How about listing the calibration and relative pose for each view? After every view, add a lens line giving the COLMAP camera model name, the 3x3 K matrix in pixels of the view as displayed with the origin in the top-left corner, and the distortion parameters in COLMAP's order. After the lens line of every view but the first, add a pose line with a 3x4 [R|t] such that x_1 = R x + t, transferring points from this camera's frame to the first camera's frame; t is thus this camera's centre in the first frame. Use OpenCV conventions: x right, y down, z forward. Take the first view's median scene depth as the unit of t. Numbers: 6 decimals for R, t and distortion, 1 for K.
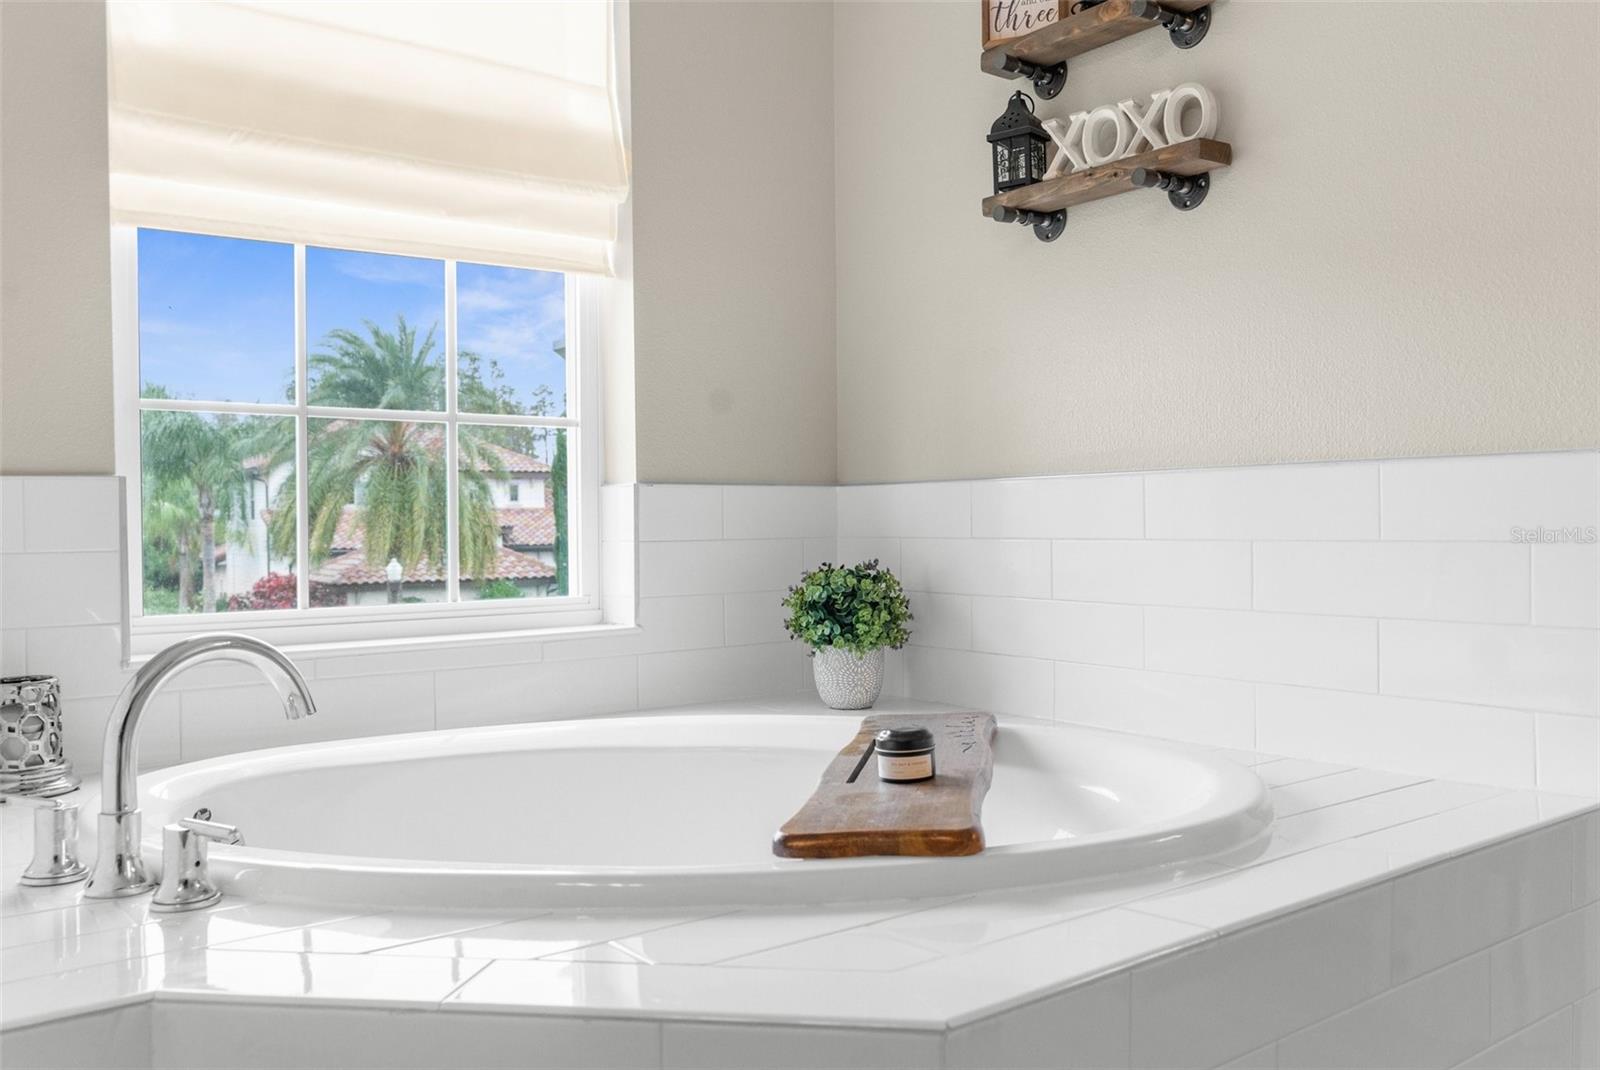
lens RADIAL K [[1254.8, 0, 801.7], [0, 1254.8, 537.8], [0, 0, 1]] dist [-0.009612, 0.000405]
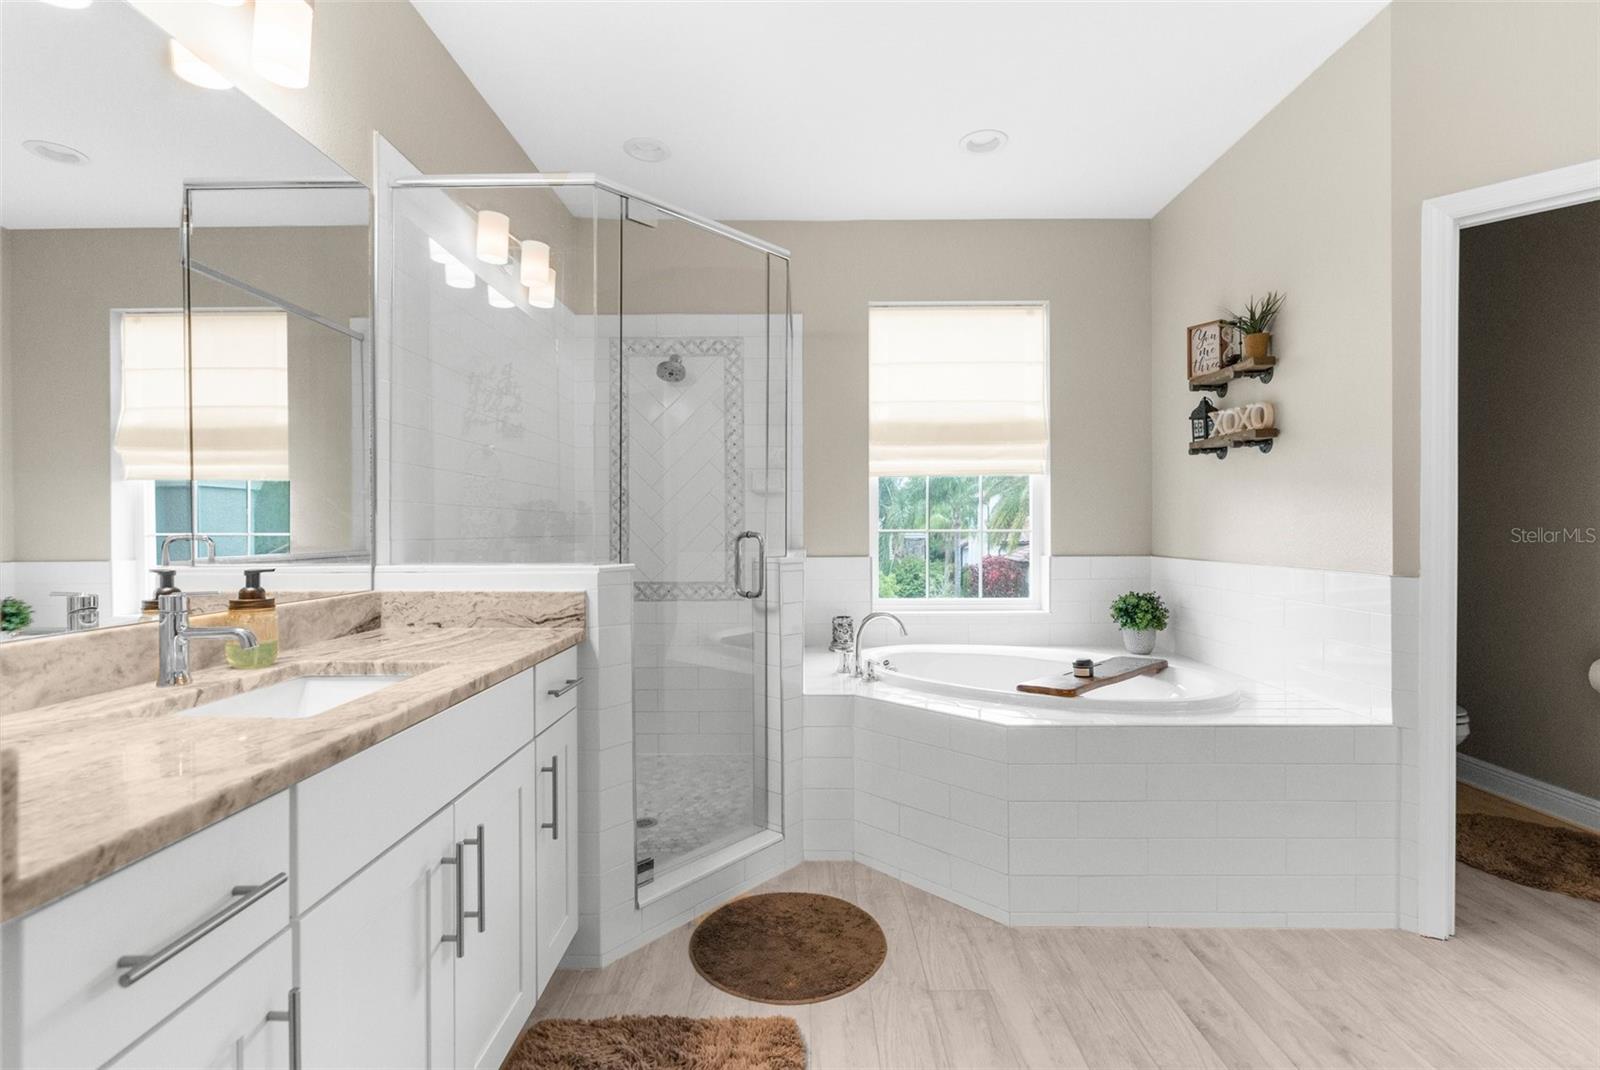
lens RADIAL K [[732.8, 0, 811.7], [0, 732.8, 531.8], [0, 0, 1]] dist [-0.010487, 0.003821]
pose [[0.797975, 0.011498, -0.602580, 0.416094], [-0.012243, 0.999921, 0.002867, -0.101212], [0.602566, 0.005090, 0.798053, -0.532858]]
